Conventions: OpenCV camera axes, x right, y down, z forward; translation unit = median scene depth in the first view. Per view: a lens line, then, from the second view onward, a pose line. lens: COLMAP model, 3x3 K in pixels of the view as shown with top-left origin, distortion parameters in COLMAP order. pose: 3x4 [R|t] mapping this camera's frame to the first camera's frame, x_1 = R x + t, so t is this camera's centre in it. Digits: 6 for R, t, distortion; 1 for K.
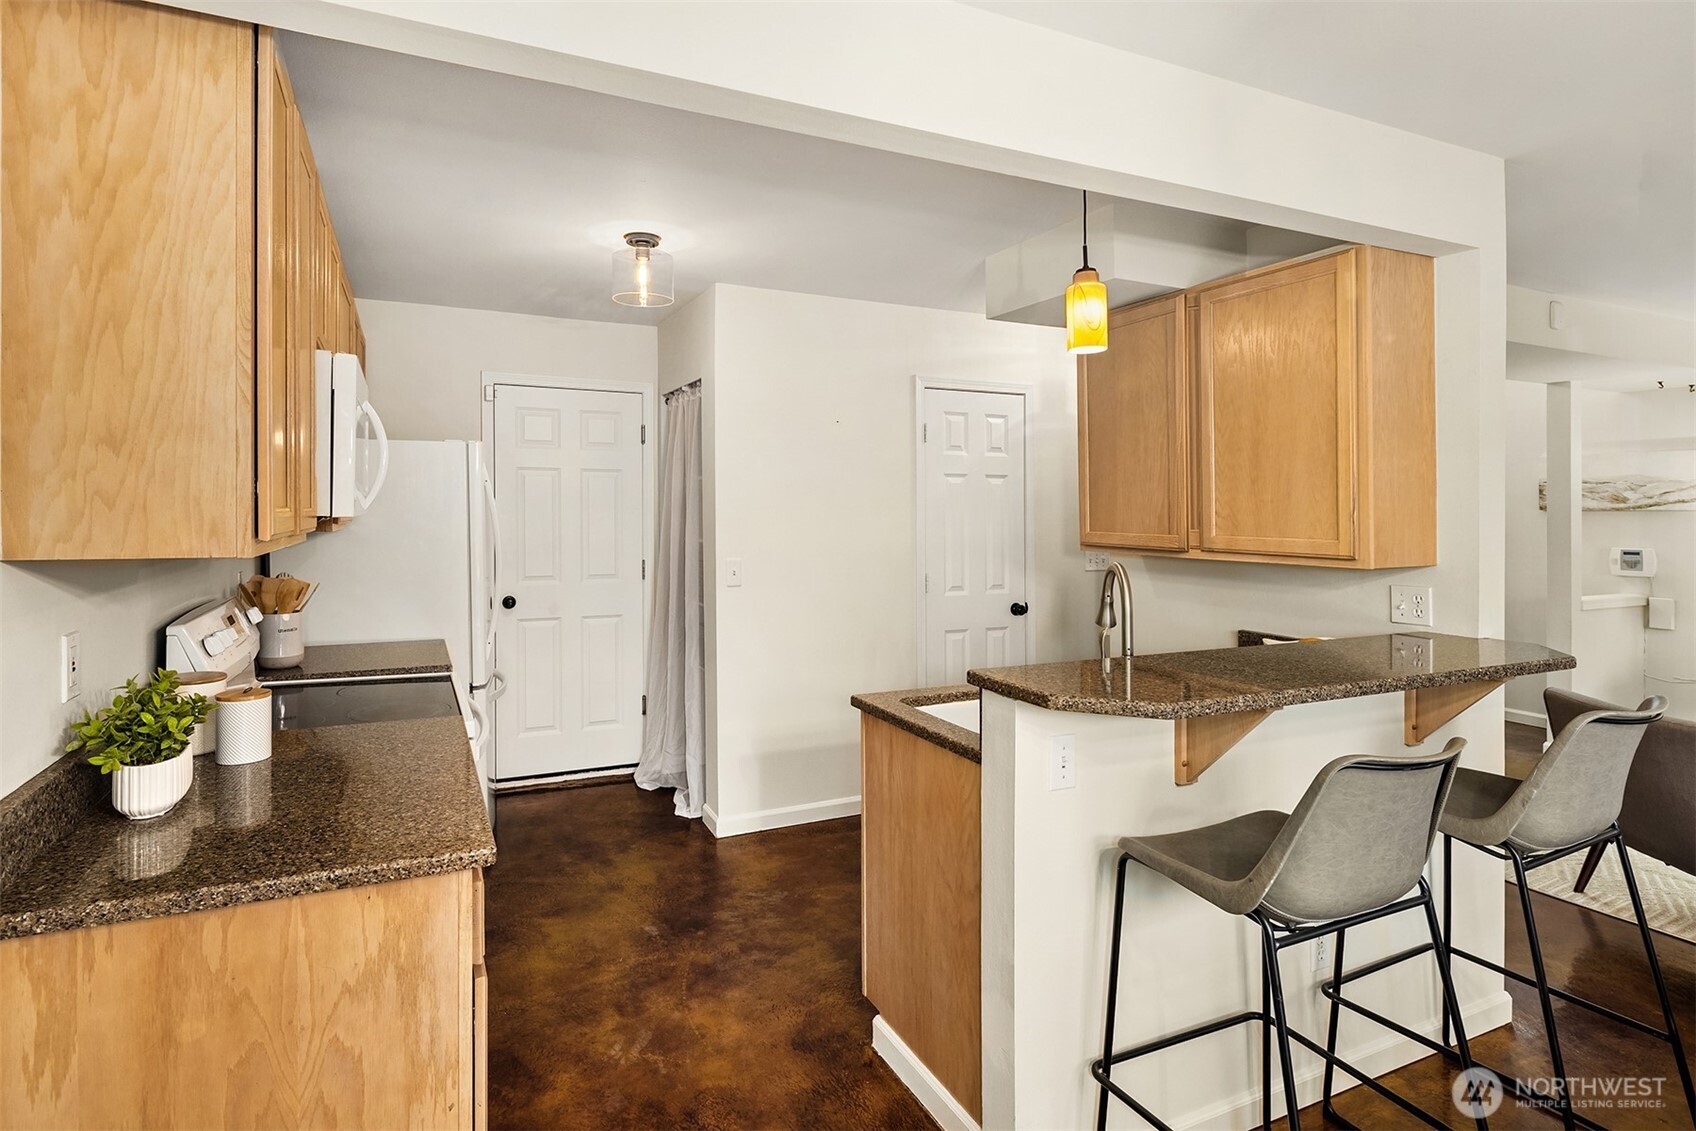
lens RADIAL K [[880.7, 0, 828.9], [0, 880.7, 518.7], [0, 0, 1]] dist [0.002714, -0.001107]
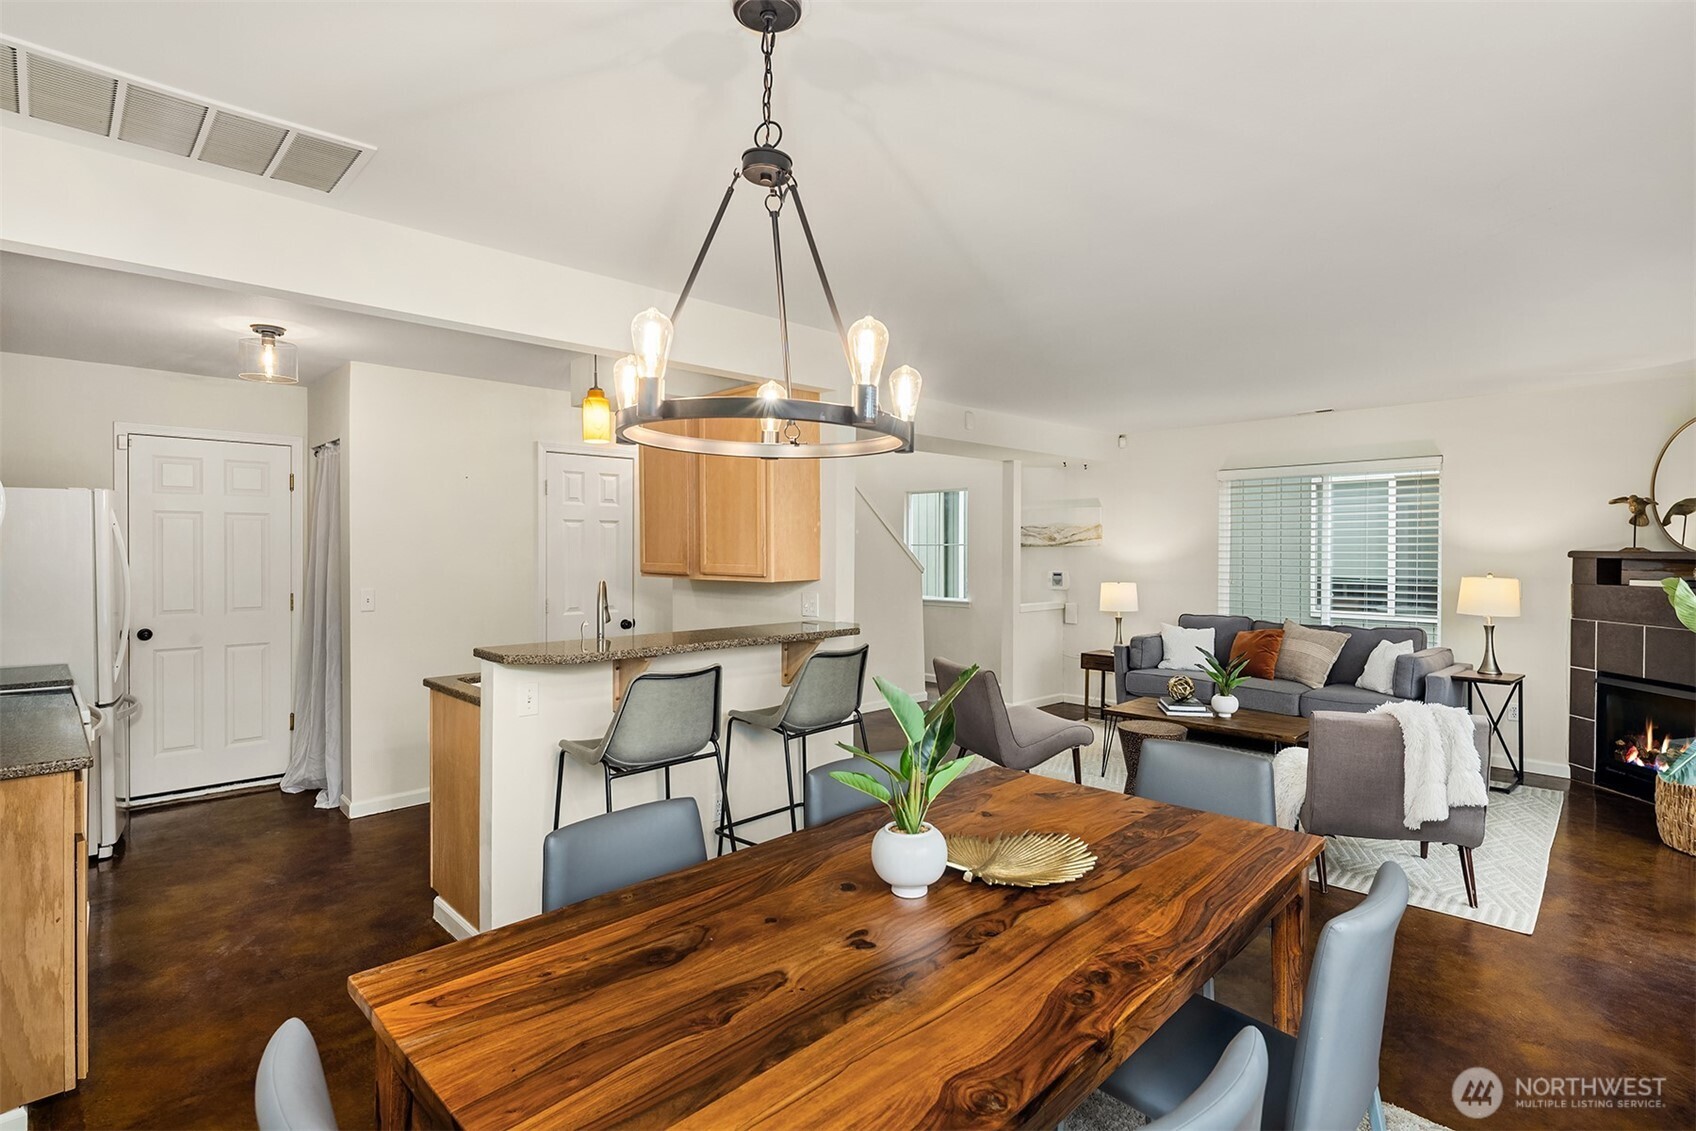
lens RADIAL K [[830.0, 0, 854.5], [0, 830.0, 547.1], [0, 0, 1]] dist [0.006396, -0.005168]
pose [[0.944308, -0.004292, 0.329035, 0.179422], [0.008119, 0.999914, -0.010258, 0.006195], [-0.328963, 0.012358, 0.944262, -0.367276]]
